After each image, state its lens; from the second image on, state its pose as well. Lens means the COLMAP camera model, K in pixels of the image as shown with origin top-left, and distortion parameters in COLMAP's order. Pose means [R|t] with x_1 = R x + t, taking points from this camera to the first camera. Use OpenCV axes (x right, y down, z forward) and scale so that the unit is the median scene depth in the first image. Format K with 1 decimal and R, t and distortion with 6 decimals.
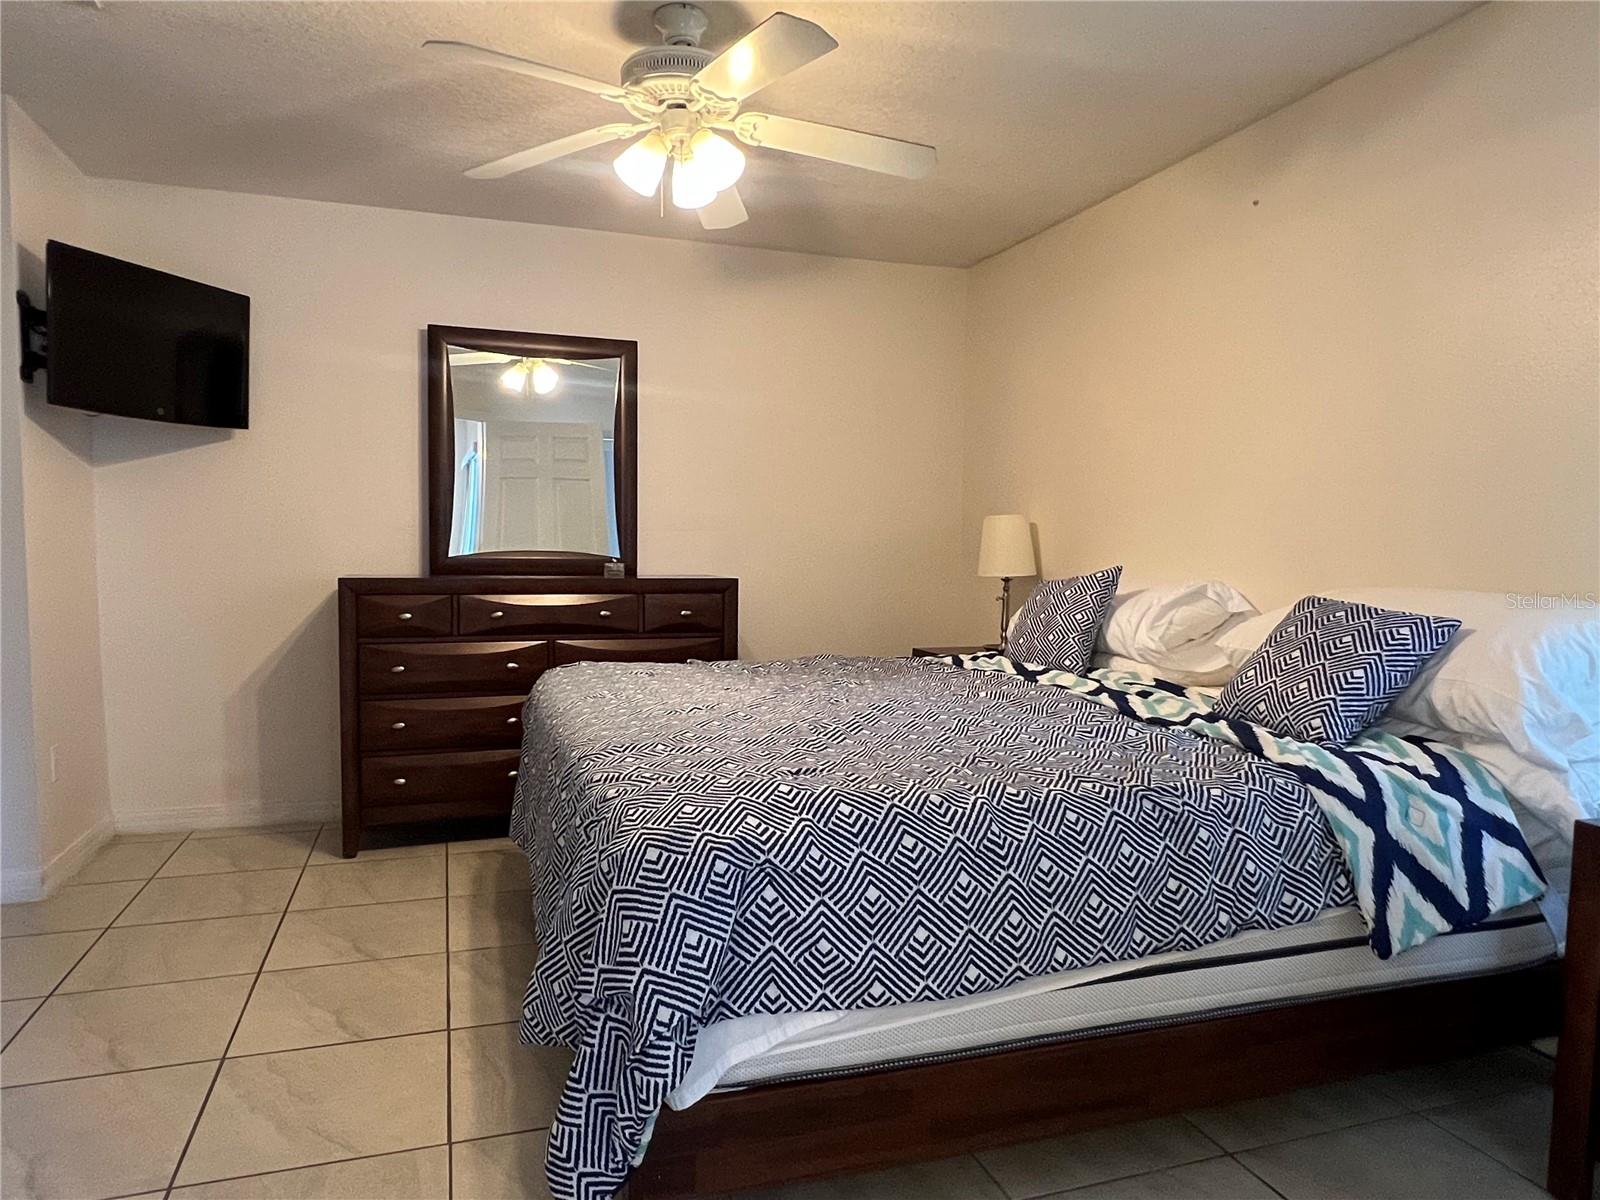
lens RADIAL K [[1003.6, 0, 798.0], [0, 1003.6, 605.6], [0, 0, 1]] dist [-0.006509, -0.002426]
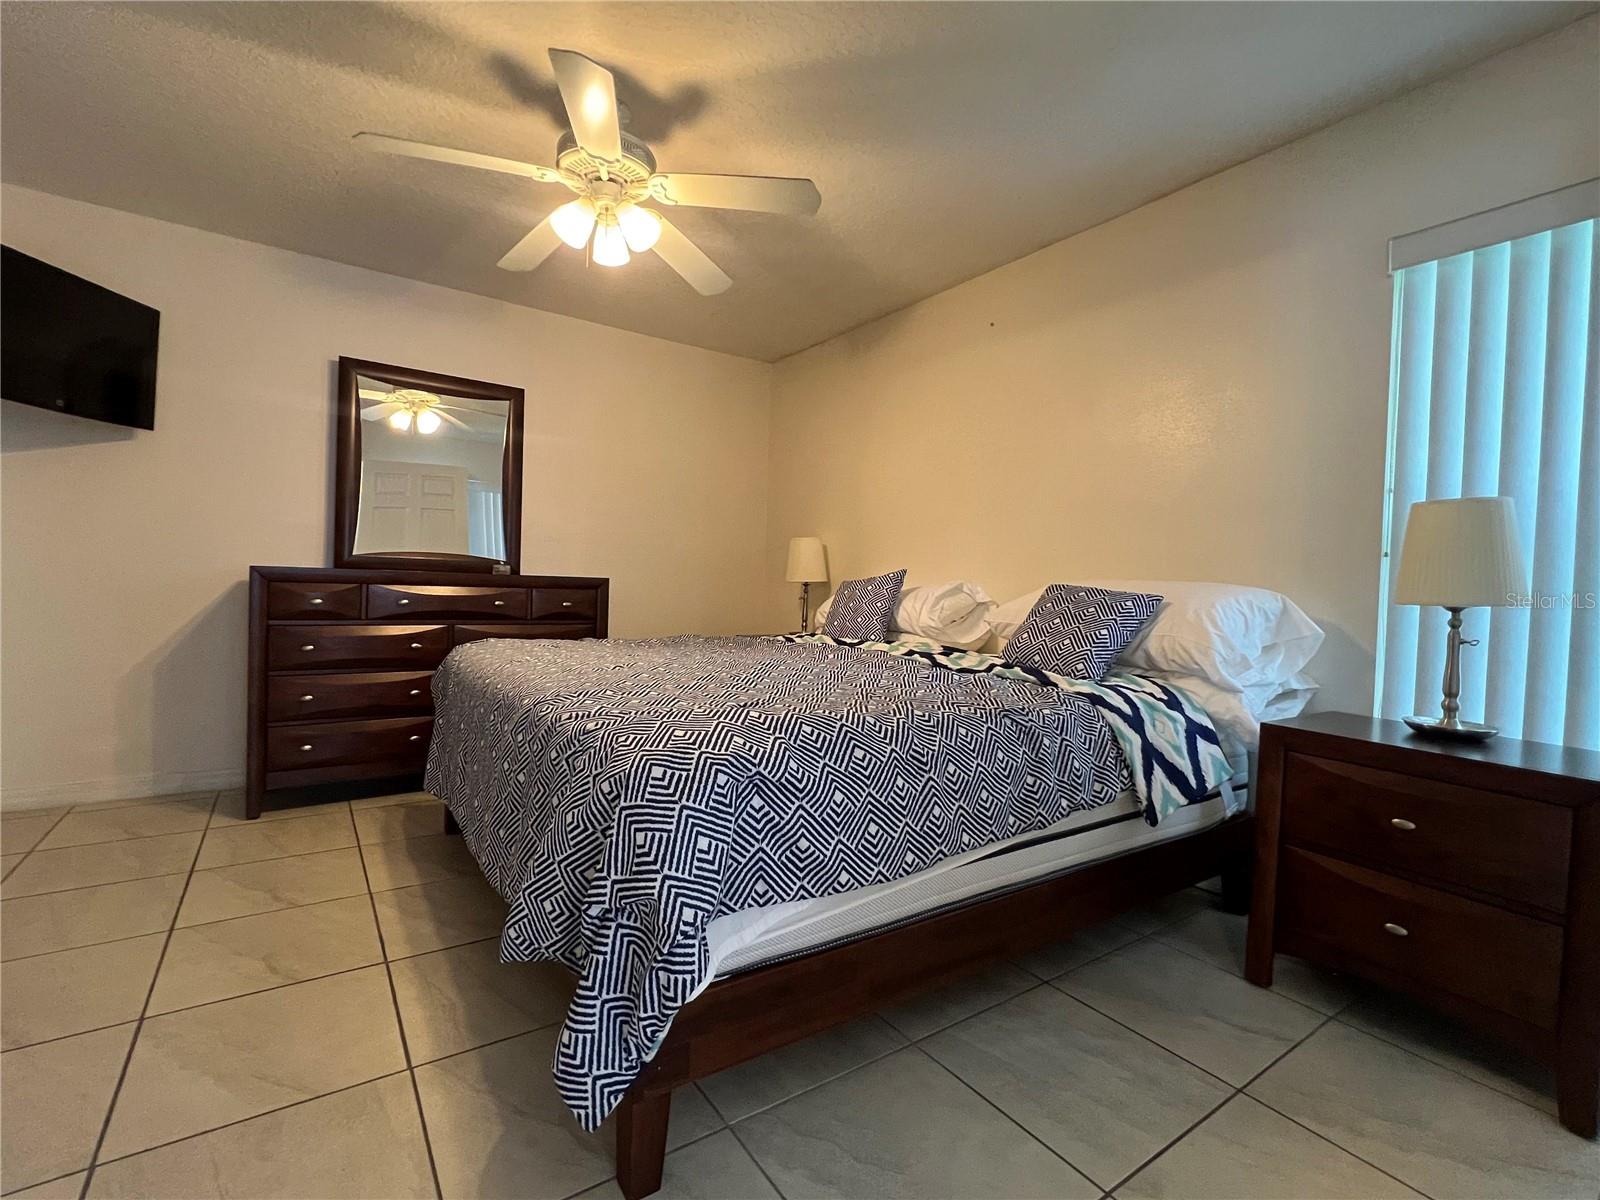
lens RADIAL K [[711.9, 0, 798.2], [0, 711.9, 595.9], [0, 0, 1]] dist [-0.007296, 0.001439]
pose [[0.962859, 0.013627, 0.269660, -0.152488], [-0.003971, 0.999332, -0.036321, 0.058529], [-0.269975, 0.033901, 0.962270, 0.139654]]
